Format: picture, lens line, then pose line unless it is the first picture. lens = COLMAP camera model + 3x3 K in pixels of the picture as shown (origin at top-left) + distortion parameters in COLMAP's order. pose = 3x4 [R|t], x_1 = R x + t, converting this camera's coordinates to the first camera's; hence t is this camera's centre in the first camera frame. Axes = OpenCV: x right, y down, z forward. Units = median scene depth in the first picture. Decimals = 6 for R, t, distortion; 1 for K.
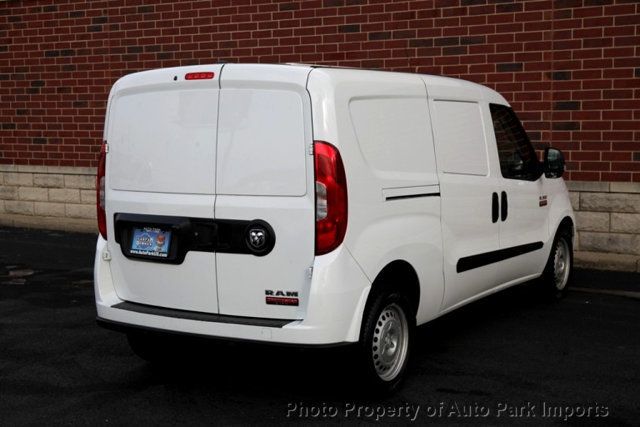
lens RADIAL K [[944.3, 0, 320.0], [0, 944.3, 213.5], [0, 0, 1]] dist [0.067768, 0.079805]
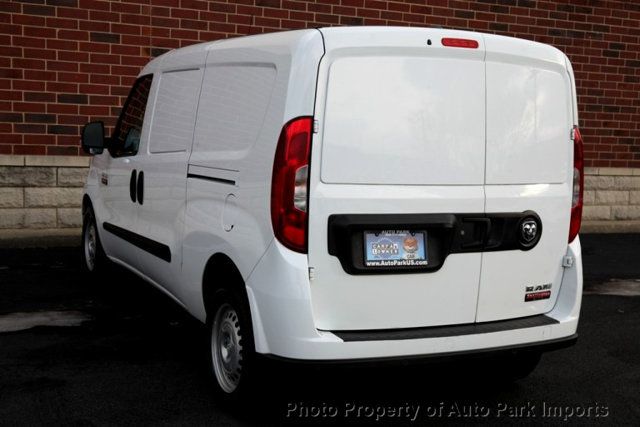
lens RADIAL K [[875.6, 0, 320.0], [0, 875.6, 213.5], [0, 0, 1]] dist [0.038856, 0.047369]
pose [[0.539318, -0.064398, 0.839636, -0.843946], [0.031796, 0.997918, 0.056115, -0.042702], [-0.841502, -0.003567, 0.540243, 0.680538]]
